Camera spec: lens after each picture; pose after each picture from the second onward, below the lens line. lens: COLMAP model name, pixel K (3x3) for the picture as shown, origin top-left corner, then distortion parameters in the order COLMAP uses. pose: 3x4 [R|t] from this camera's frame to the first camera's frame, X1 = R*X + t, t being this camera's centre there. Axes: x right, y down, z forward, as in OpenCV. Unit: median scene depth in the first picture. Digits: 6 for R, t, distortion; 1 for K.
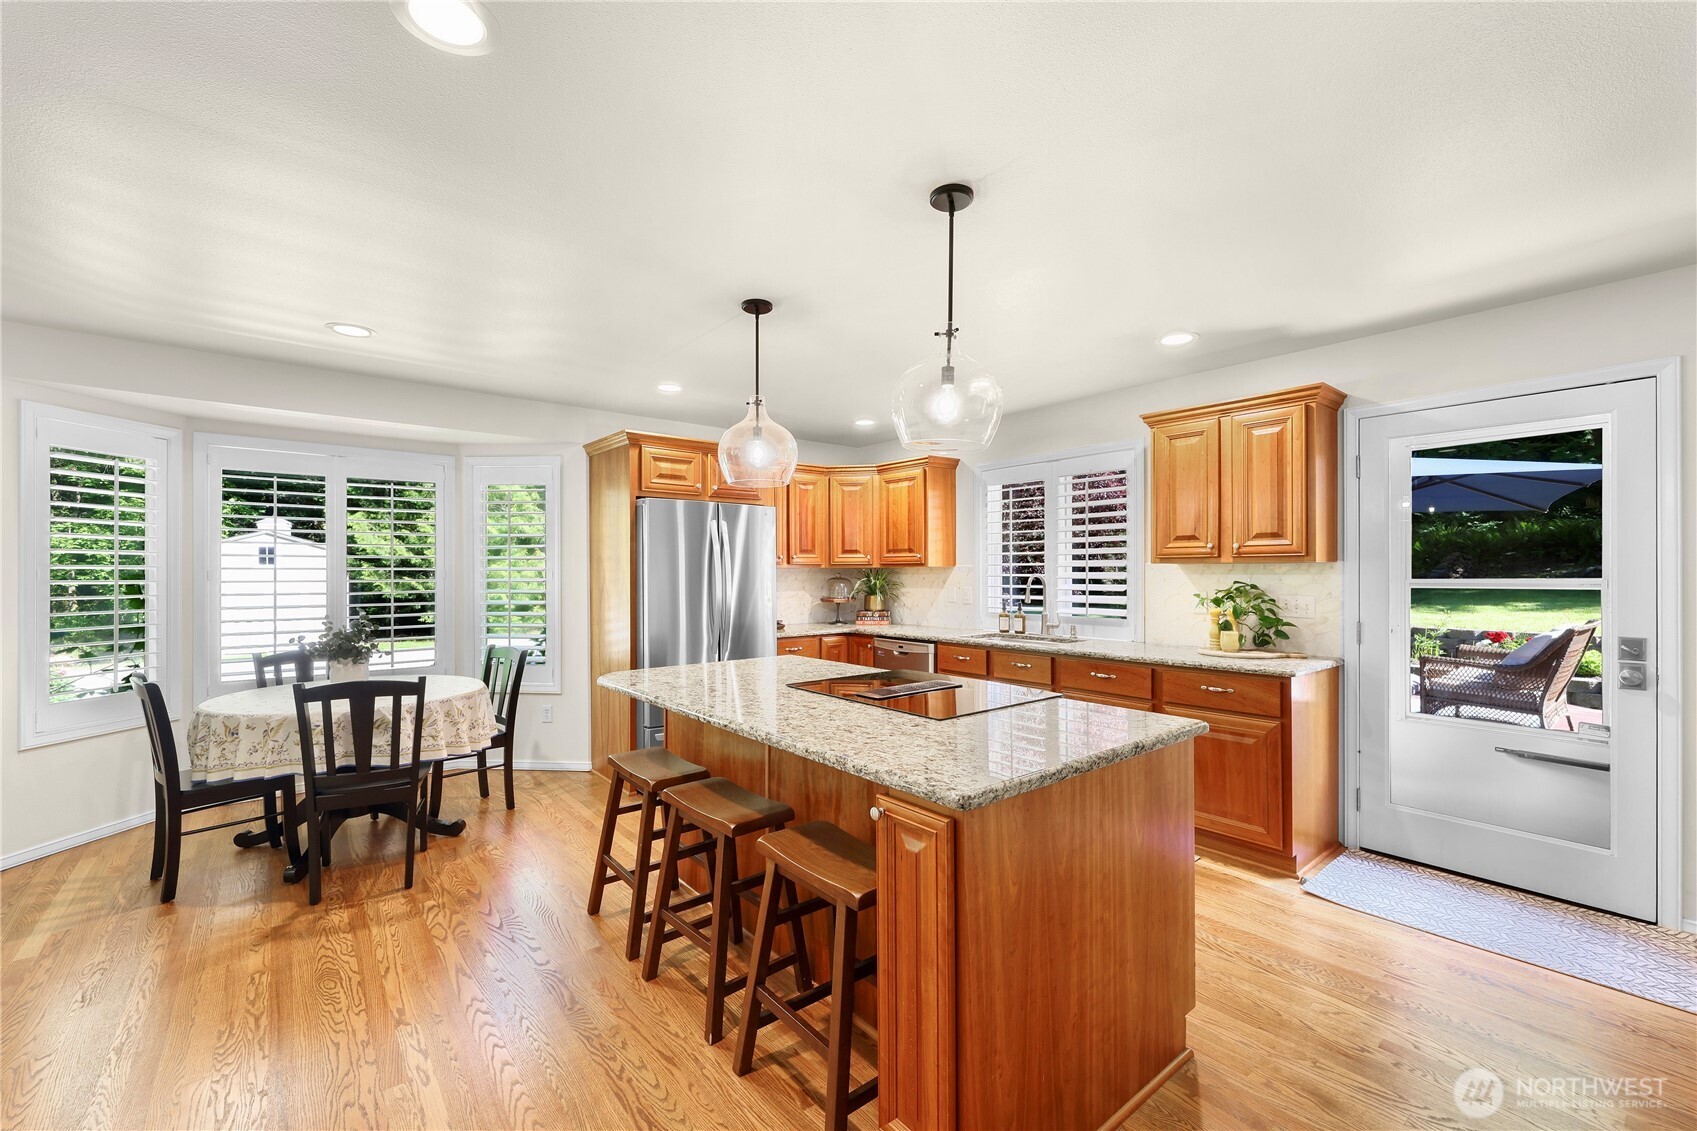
lens RADIAL K [[693.3, 0, 842.8], [0, 693.3, 573.2], [0, 0, 1]] dist [0.001147, 0.000051]
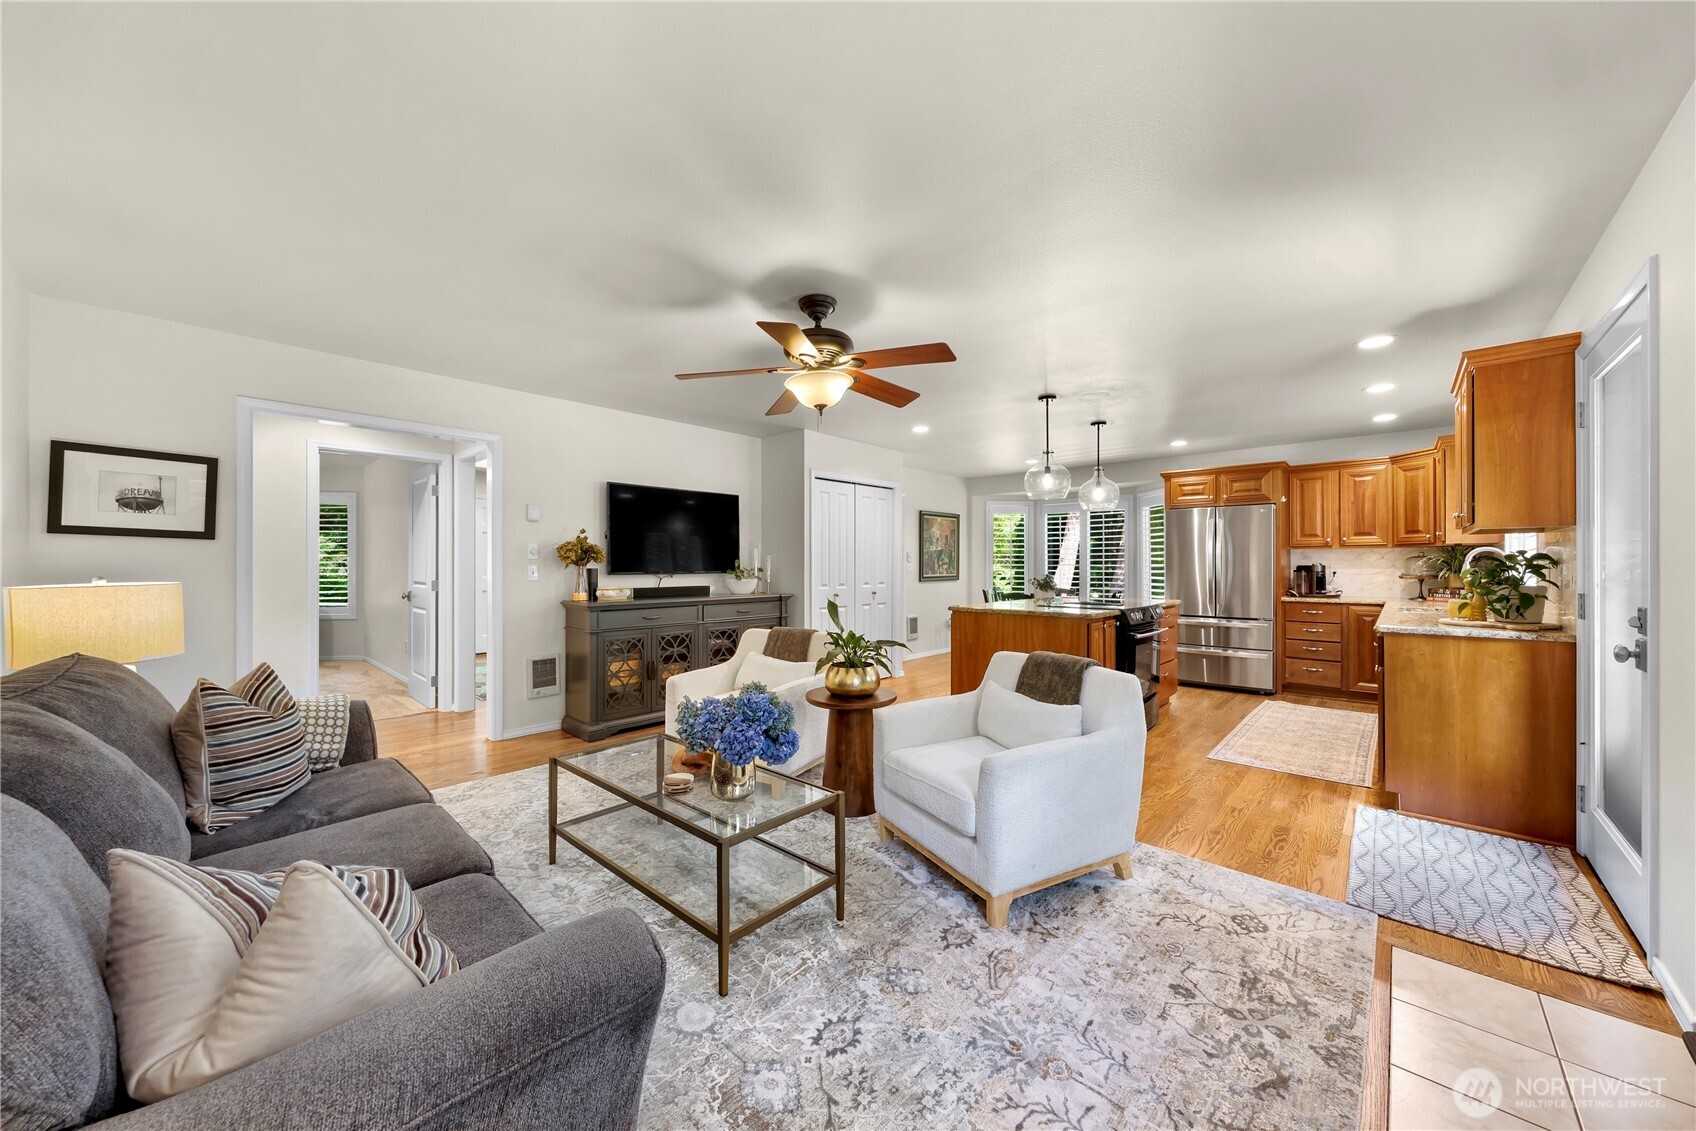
lens RADIAL K [[606.9, 0, 839.9], [0, 606.9, 565.4], [0, 0, 1]] dist [0.000248, 0.000070]
pose [[0.144258, 0.002946, -0.989536, 1.294804], [-0.001050, 0.999995, 0.002825, 0.030968], [0.989540, 0.000631, 0.144261, -0.031588]]
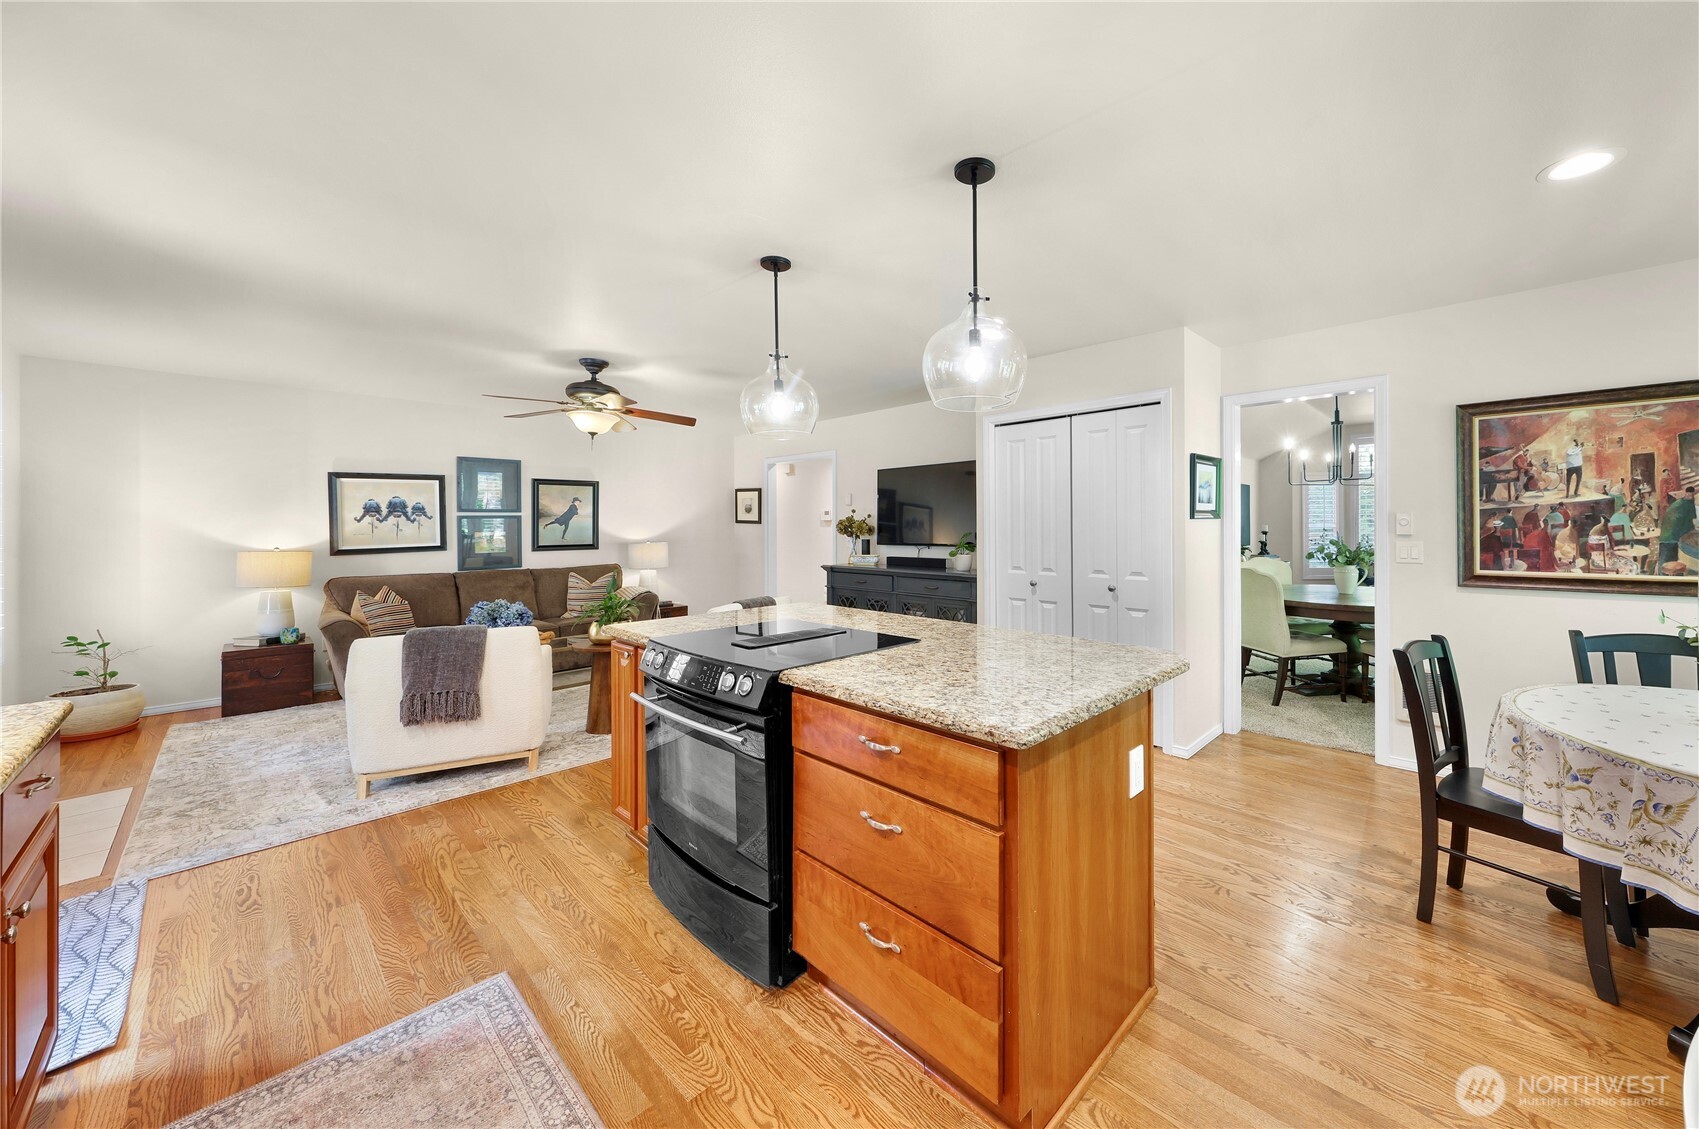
lens RADIAL K [[632.3, 0, 929.7], [0, 632.3, 522.8], [0, 0, 1]] dist [0.000001, 0.000016]
pose [[-0.988165, 0.005095, -0.153312, 0.026051], [0.005830, 0.999974, -0.004347, 0.004286], [0.153286, -0.005190, -0.988168, 1.375171]]
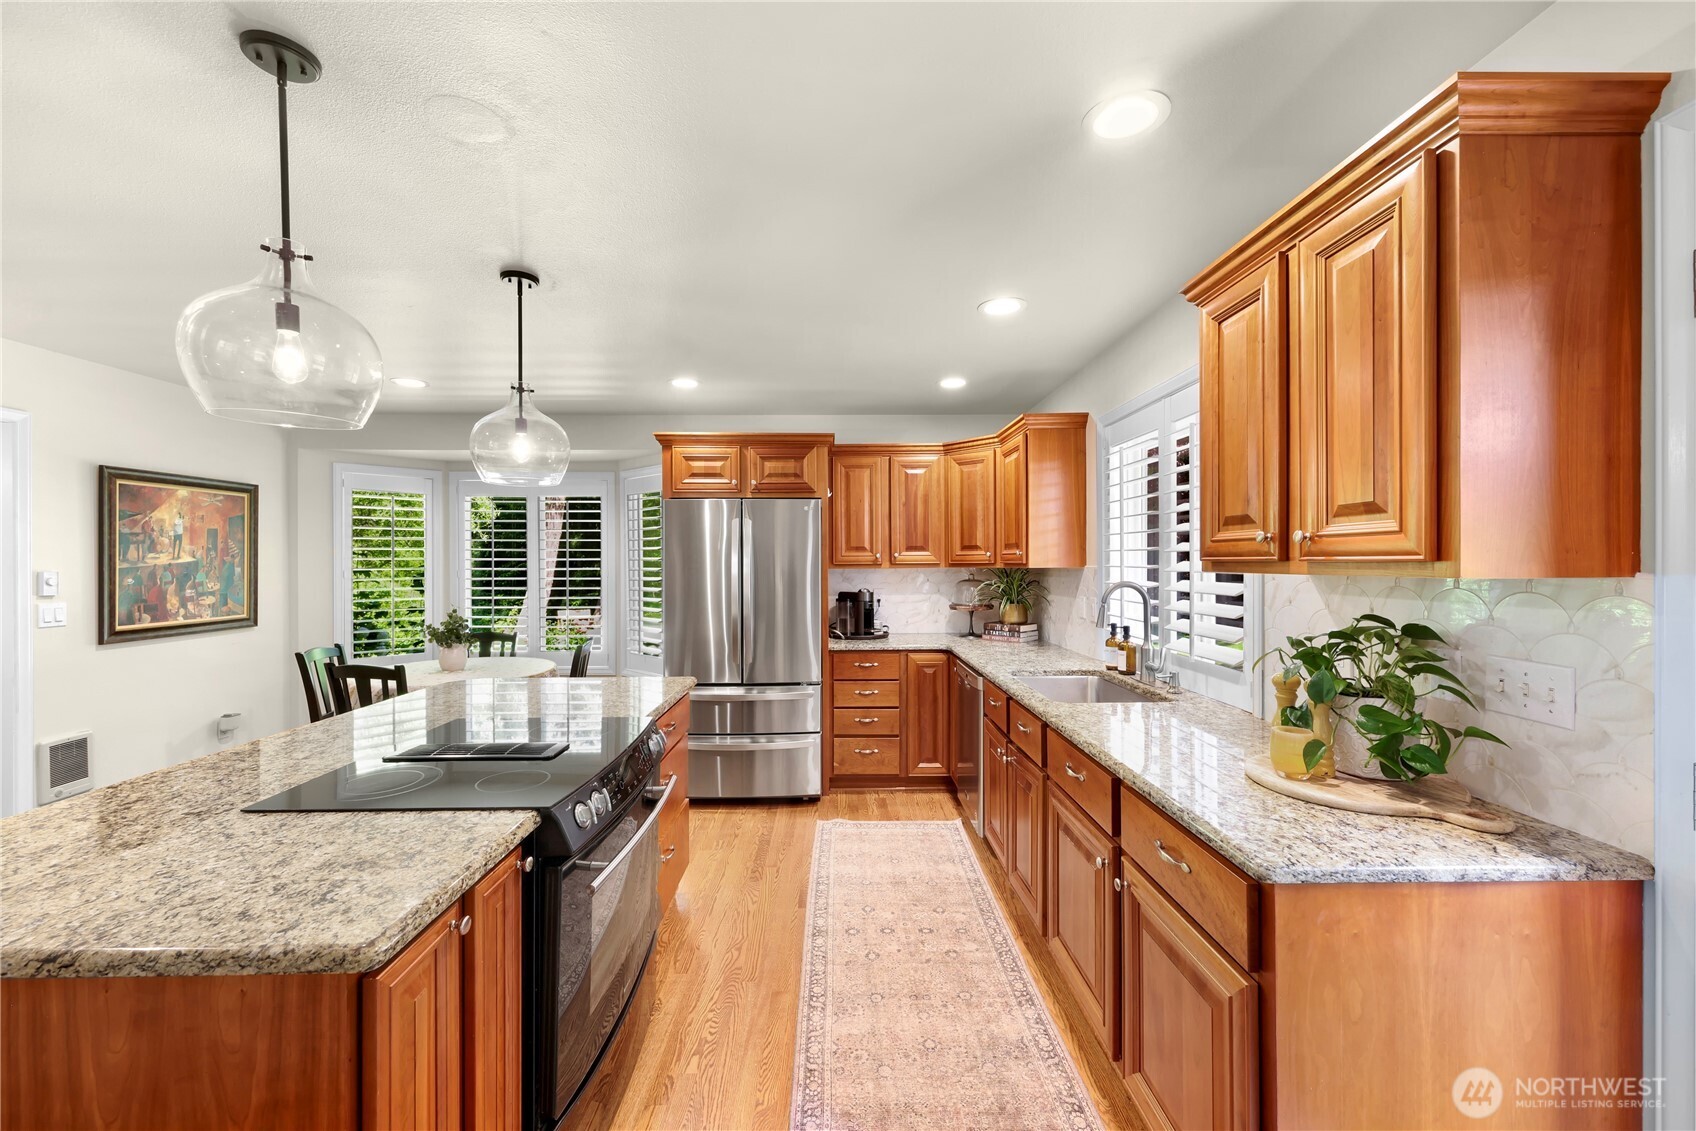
lens RADIAL K [[671.8, 0, 841.0], [0, 671.8, 563.1], [0, 0, 1]] dist [0.008559, -0.000083]
pose [[0.784819, 0.000583, -0.619724, 0.591945], [0.000841, 0.999998, 0.002005, -0.023297], [0.619724, -0.002095, 0.784817, 0.476195]]
